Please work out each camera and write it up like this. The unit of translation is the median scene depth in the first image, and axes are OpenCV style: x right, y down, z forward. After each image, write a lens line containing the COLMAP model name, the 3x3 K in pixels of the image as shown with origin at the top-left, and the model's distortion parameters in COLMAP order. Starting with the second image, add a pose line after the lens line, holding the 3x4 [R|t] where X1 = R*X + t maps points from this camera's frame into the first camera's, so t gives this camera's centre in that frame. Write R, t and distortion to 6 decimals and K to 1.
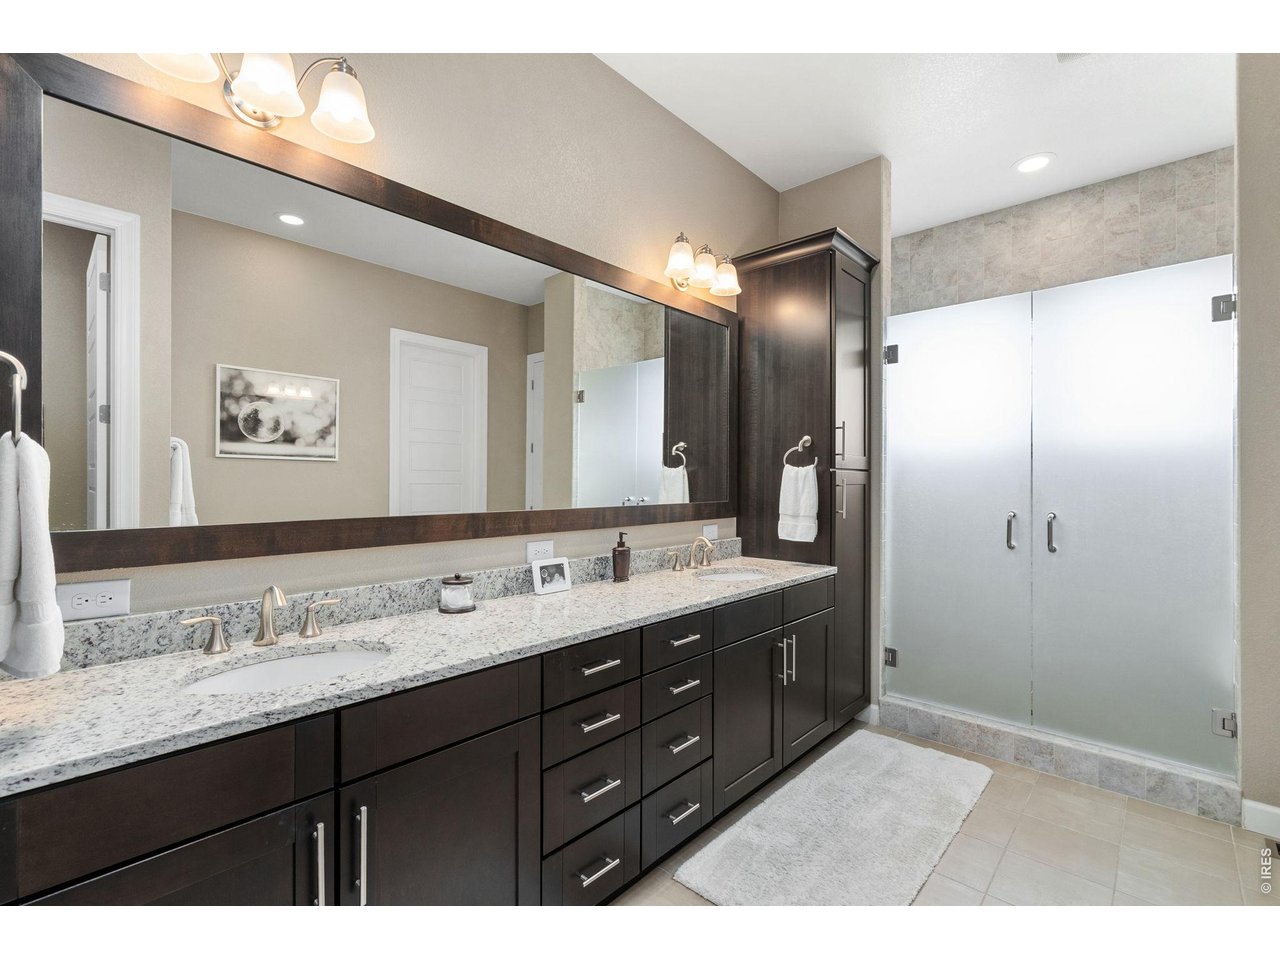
lens RADIAL K [[569.2, 0, 641.1], [0, 569.2, 510.3], [0, 0, 1]] dist [-0.030514, -0.000044]
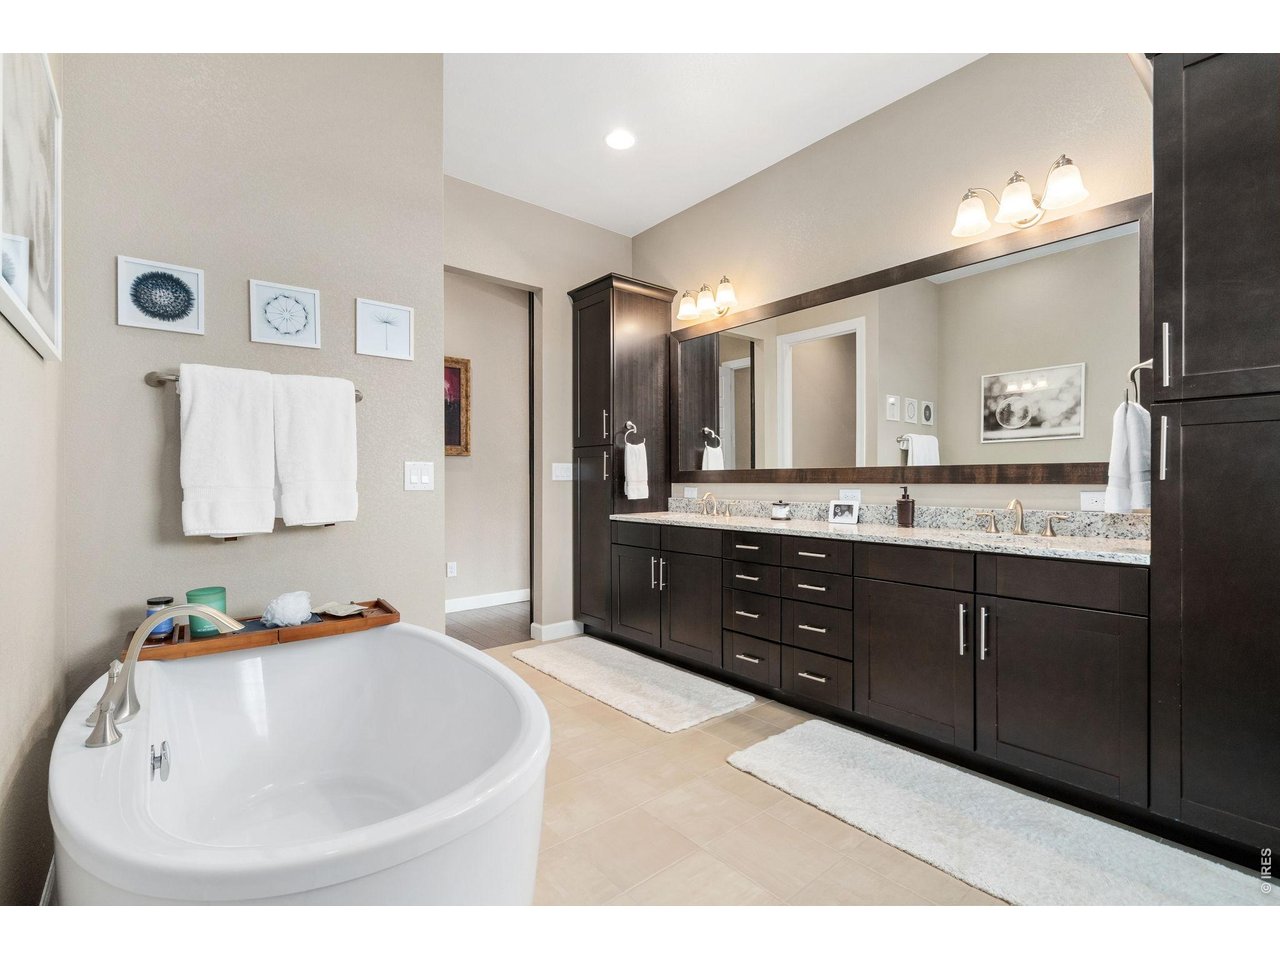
lens RADIAL K [[595.8, 0, 633.6], [0, 595.8, 485.2], [0, 0, 1]] dist [-0.000693, -0.000220]
pose [[-0.190018, 0.001210, -0.981780, 0.843662], [-0.038102, 0.999237, 0.008606, 0.029461], [0.981041, 0.039043, -0.189827, 0.427286]]
